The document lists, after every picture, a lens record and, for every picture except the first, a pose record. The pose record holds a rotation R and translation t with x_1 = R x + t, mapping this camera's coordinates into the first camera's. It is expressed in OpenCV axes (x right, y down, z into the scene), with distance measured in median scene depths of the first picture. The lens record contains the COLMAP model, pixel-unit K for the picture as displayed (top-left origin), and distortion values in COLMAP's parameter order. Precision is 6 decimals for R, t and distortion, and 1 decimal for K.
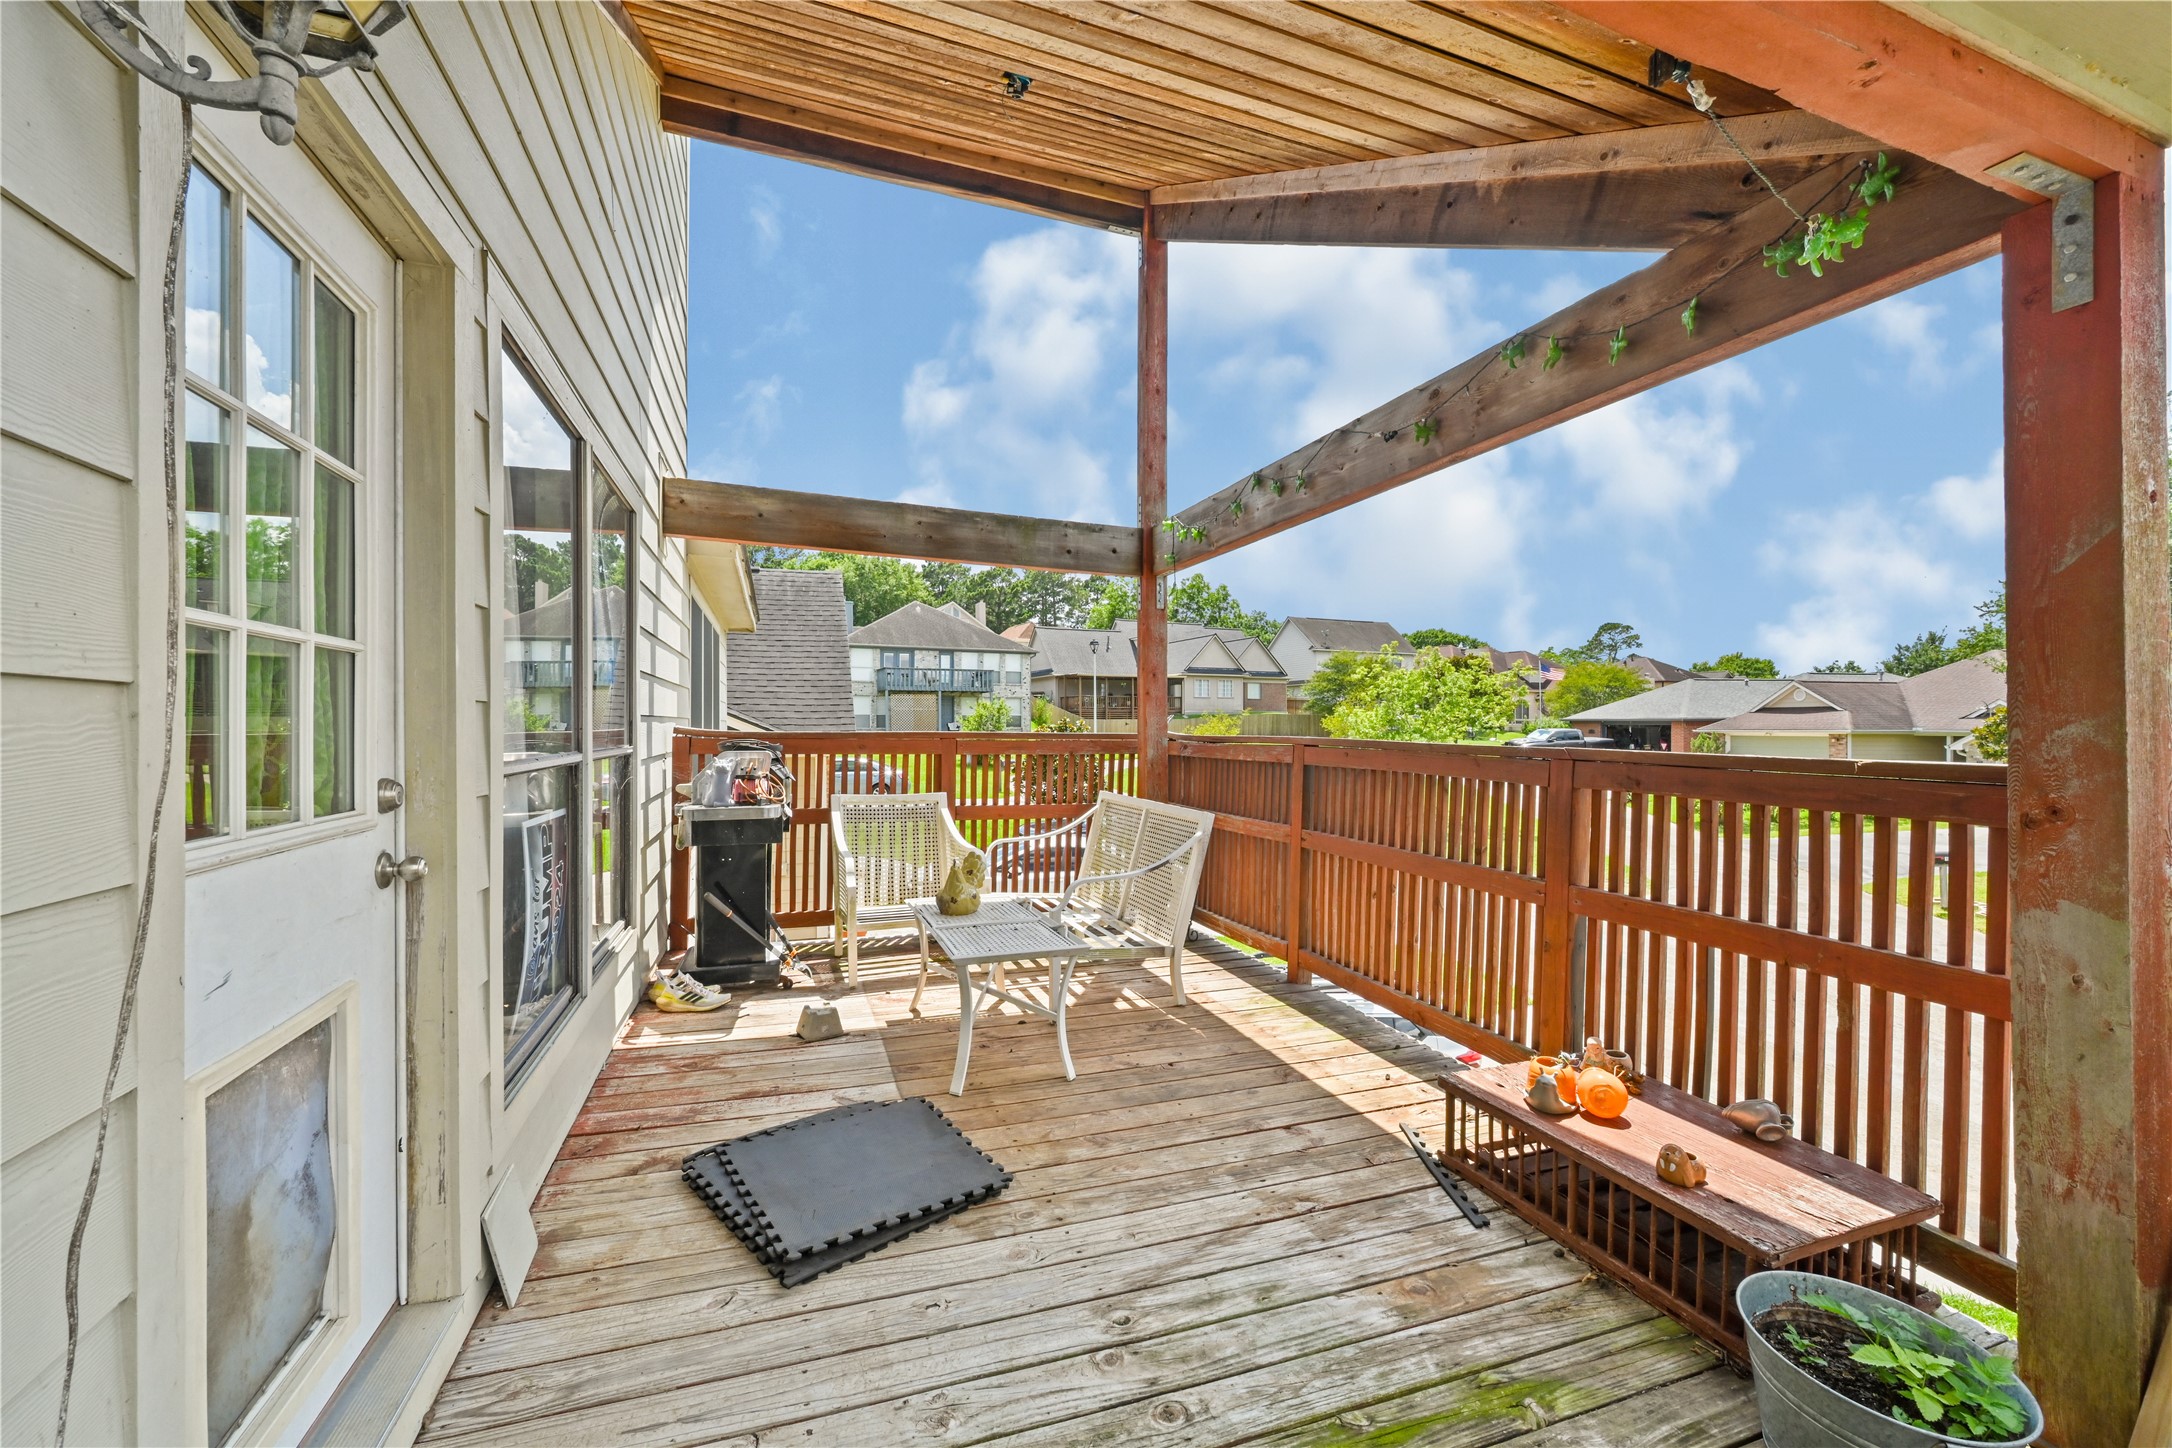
lens RADIAL K [[852.8, 0, 1086.9], [0, 852.8, 736.7], [0, 0, 1]] dist [-0.000600, 0.000016]
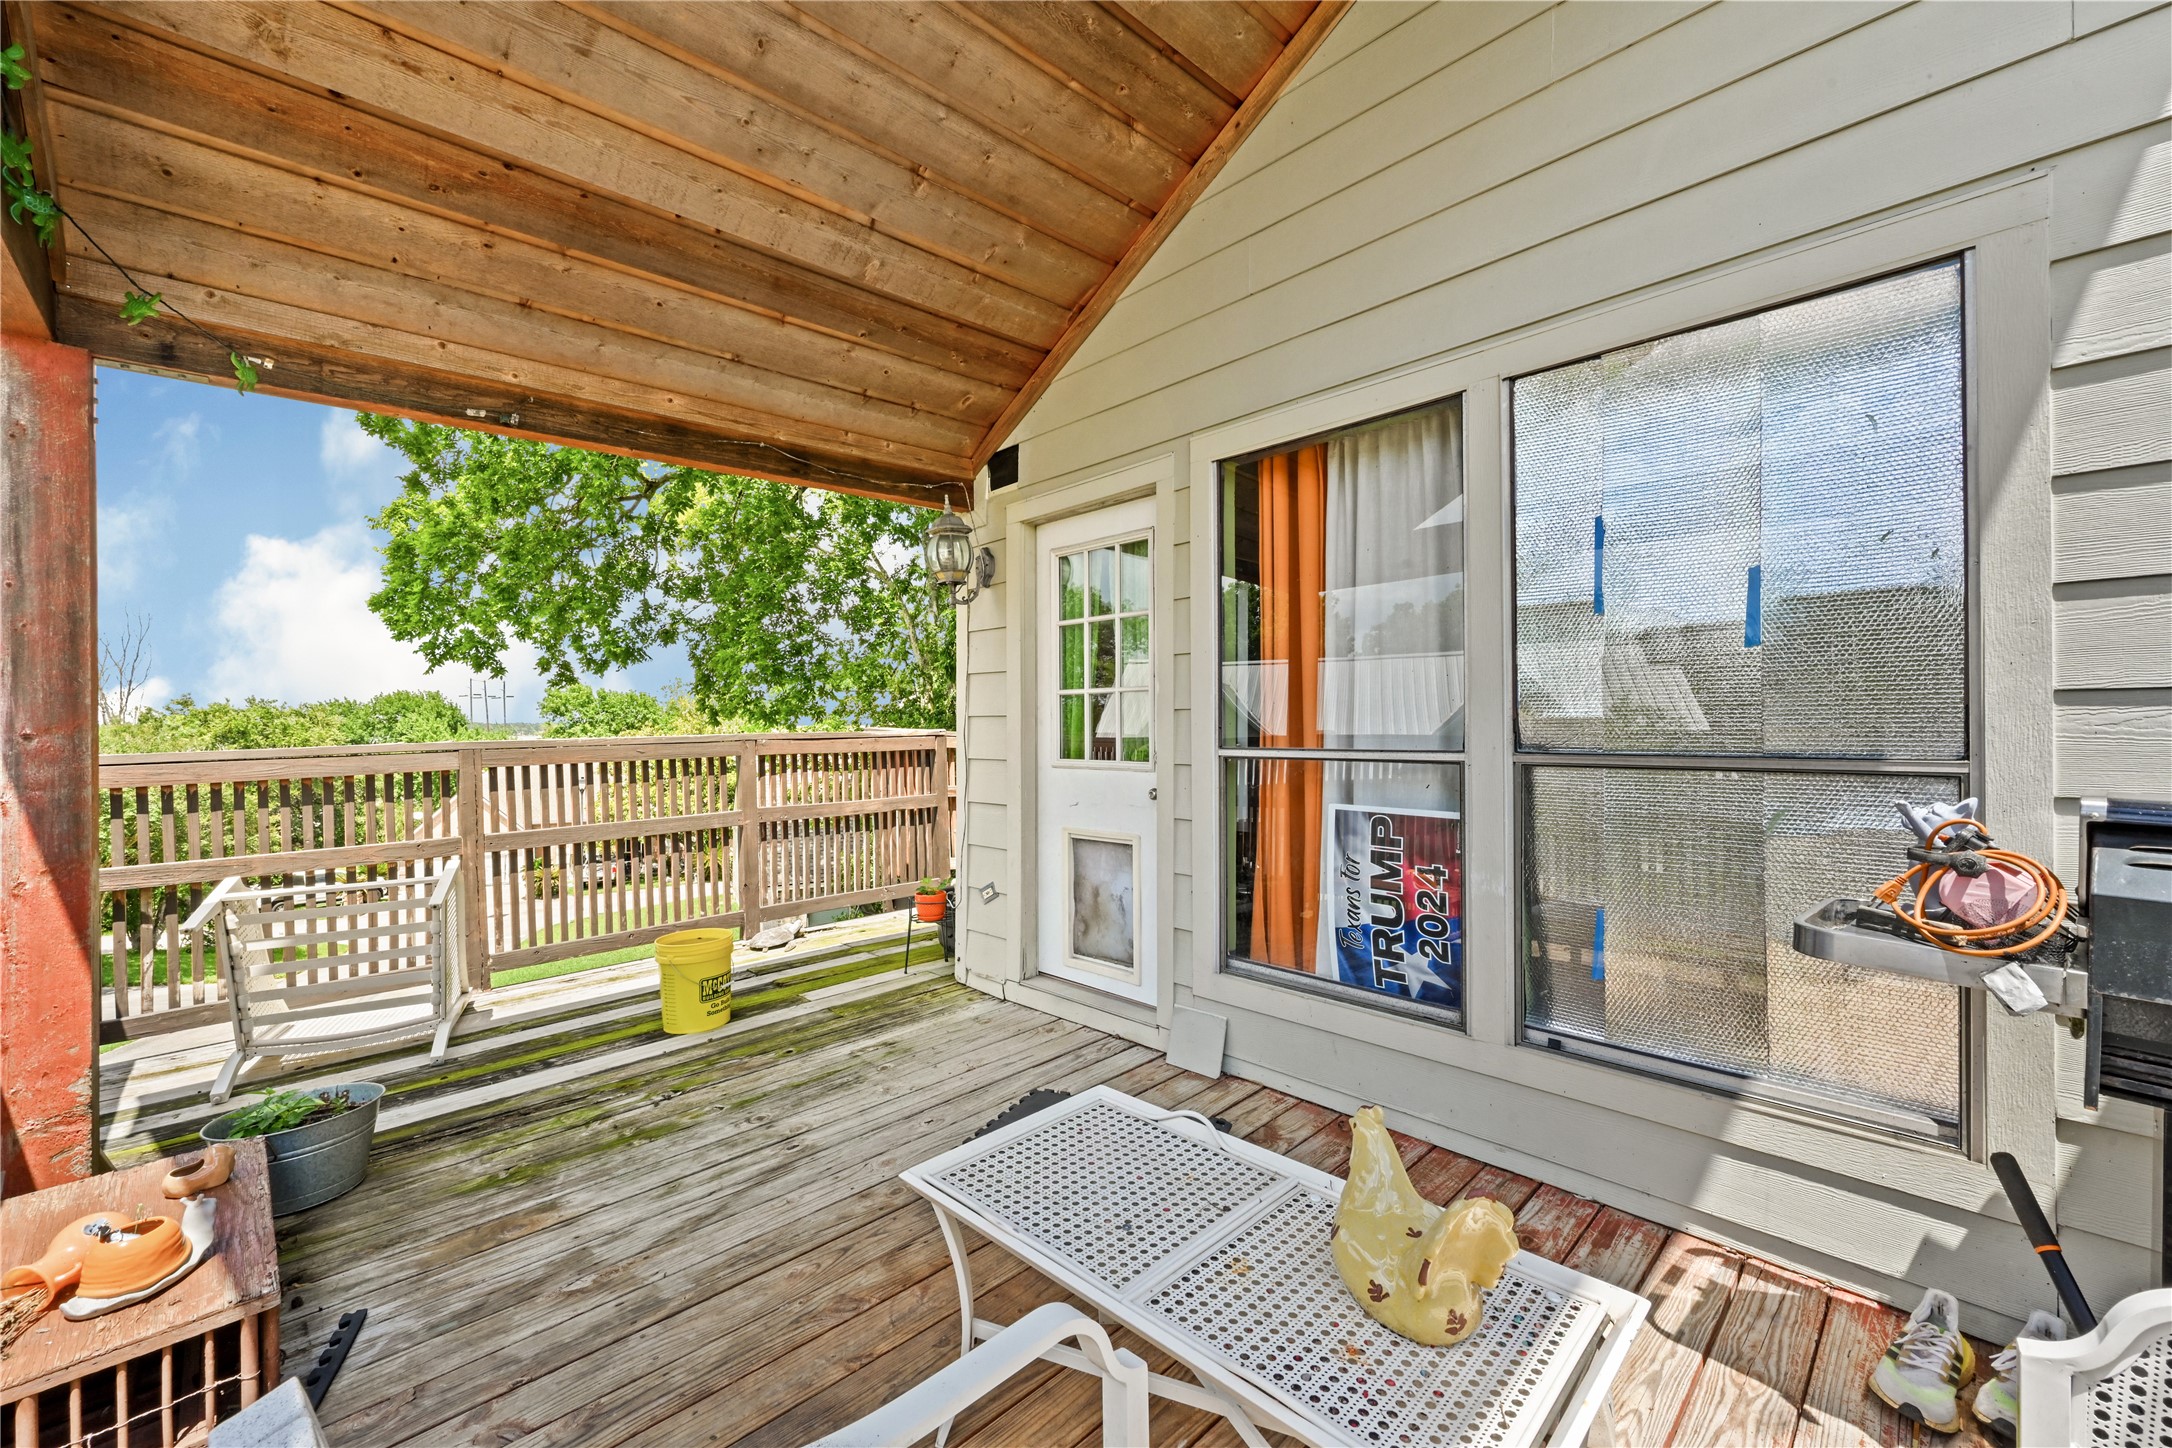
lens RADIAL K [[852.8, 0, 1084.5], [0, 852.8, 725.1], [0, 0, 1]] dist [-0.000600, 0.000016]
pose [[-0.912474, 0.008238, -0.409051, 0.161895], [0.004513, 0.999939, 0.010071, -0.024652], [0.409109, 0.007343, -0.912456, 2.347128]]
